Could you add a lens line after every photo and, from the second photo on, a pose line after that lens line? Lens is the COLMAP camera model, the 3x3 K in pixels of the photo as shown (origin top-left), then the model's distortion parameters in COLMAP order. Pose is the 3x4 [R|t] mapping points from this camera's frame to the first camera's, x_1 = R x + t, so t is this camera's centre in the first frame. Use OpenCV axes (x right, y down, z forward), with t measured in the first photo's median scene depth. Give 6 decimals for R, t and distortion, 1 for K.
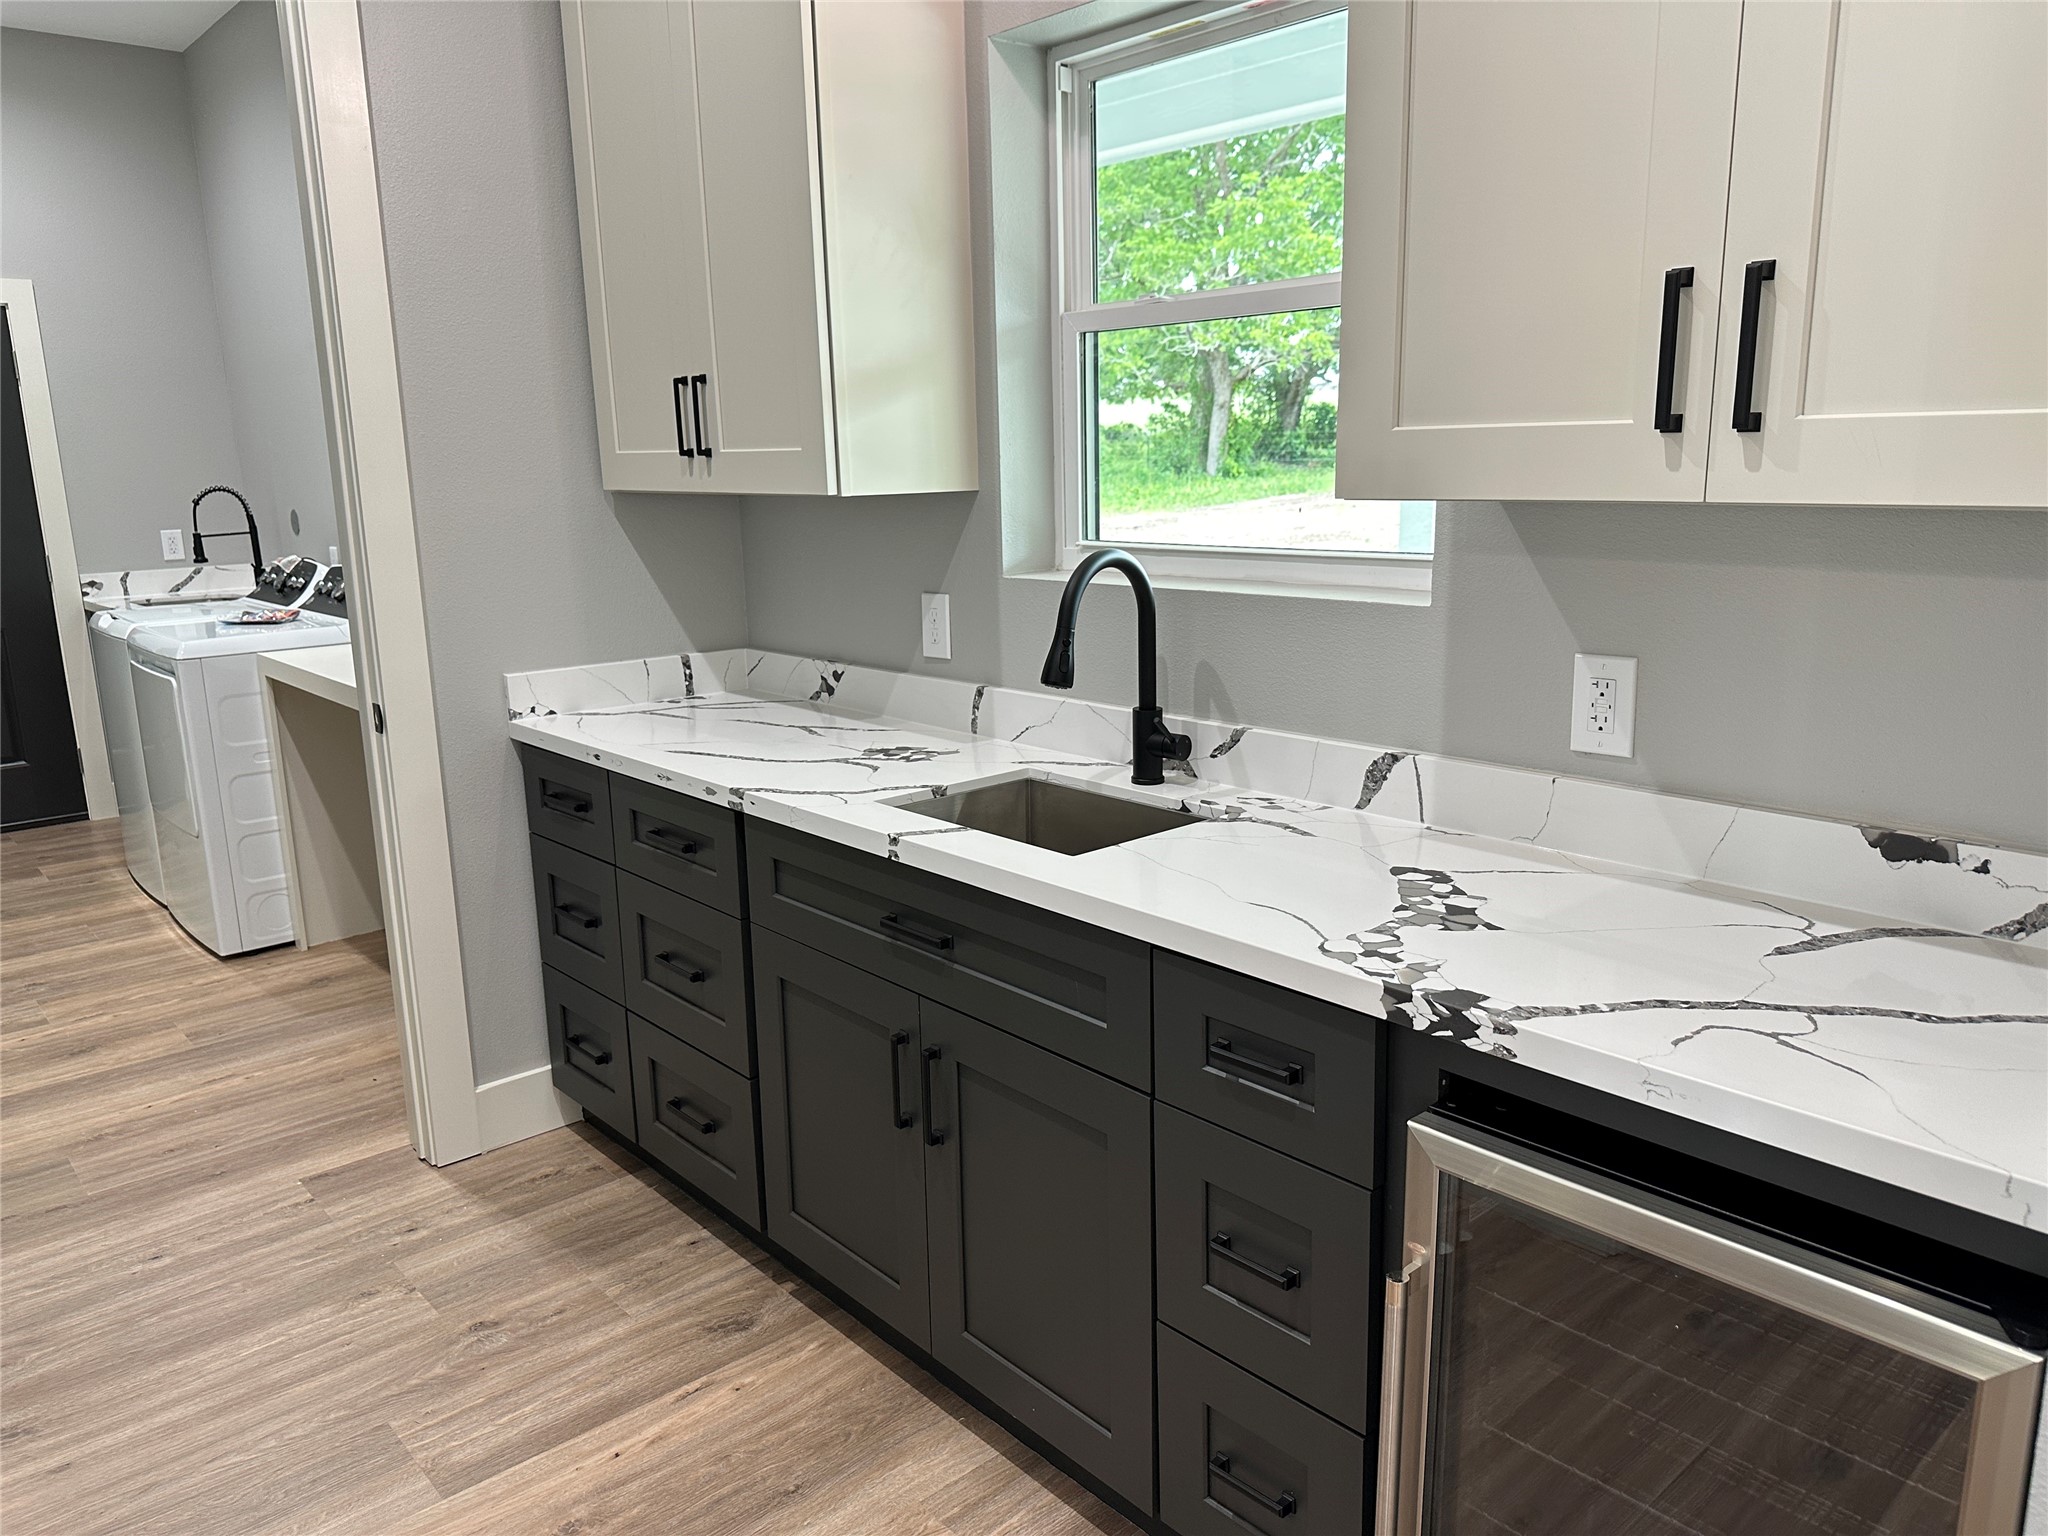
lens RADIAL K [[1461.4, 0, 1024.0], [0, 1461.4, 768.0], [0, 0, 1]] dist [-0.001388, -0.001607]
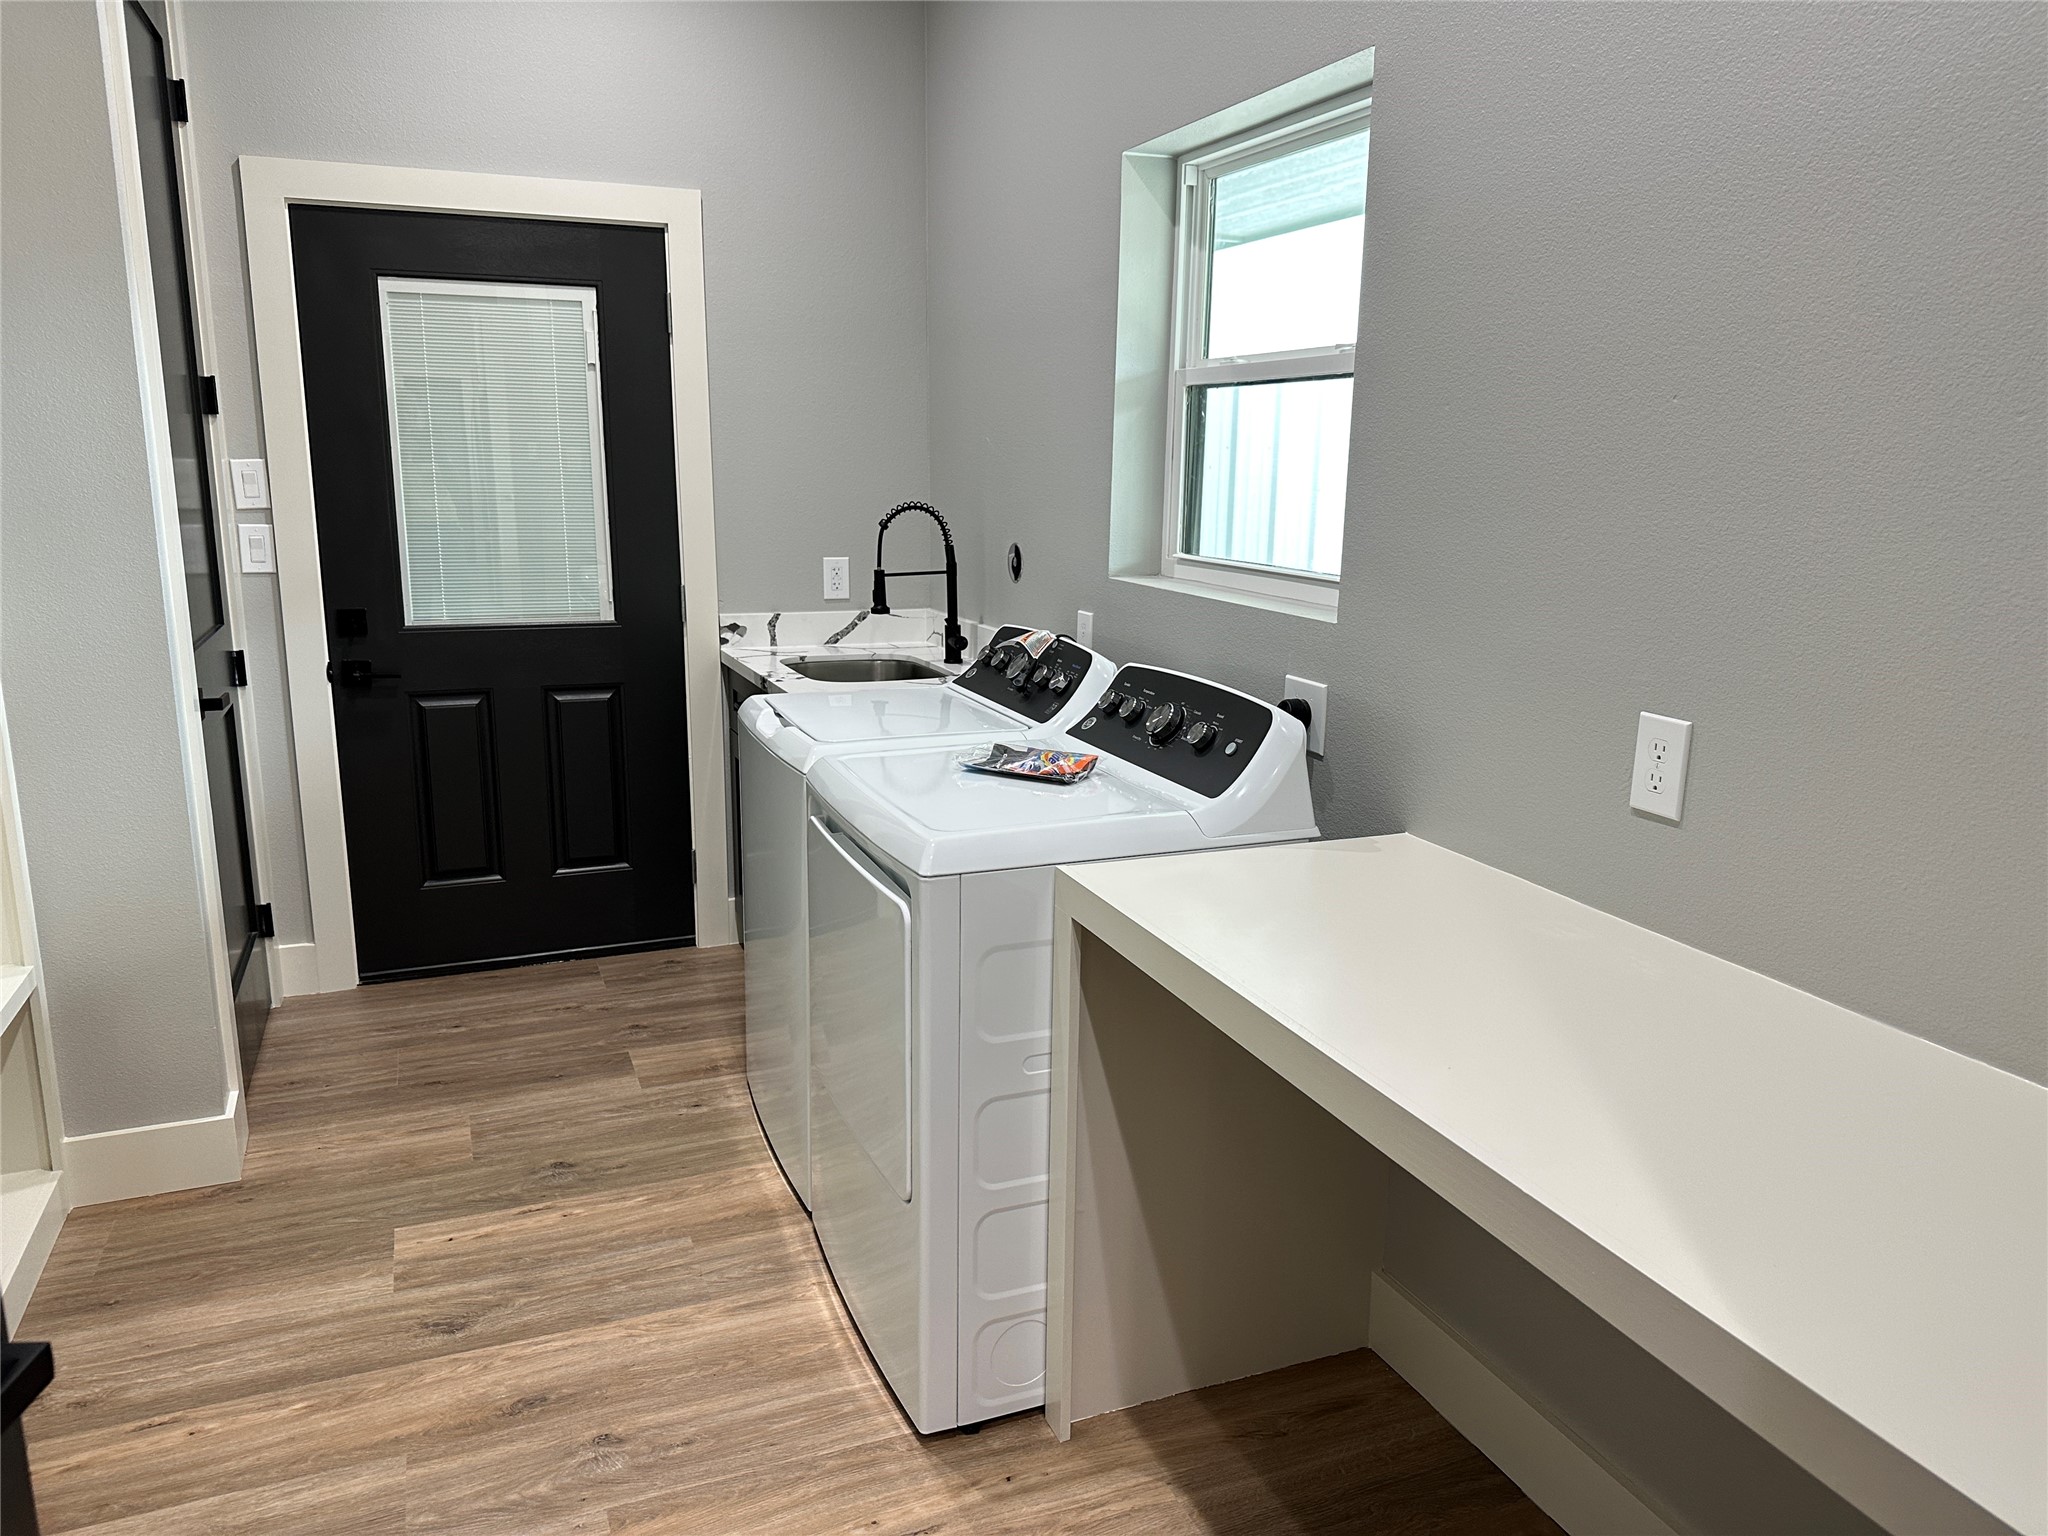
lens RADIAL K [[1422.8, 0, 1033.9], [0, 1422.8, 790.1], [0, 0, 1]] dist [0.112975, -0.172784]
pose [[0.944617, 0.113341, -0.307982, -0.328657], [-0.108868, 0.993550, 0.031726, -0.102279], [0.309591, 0.003561, 0.950863, 0.454062]]
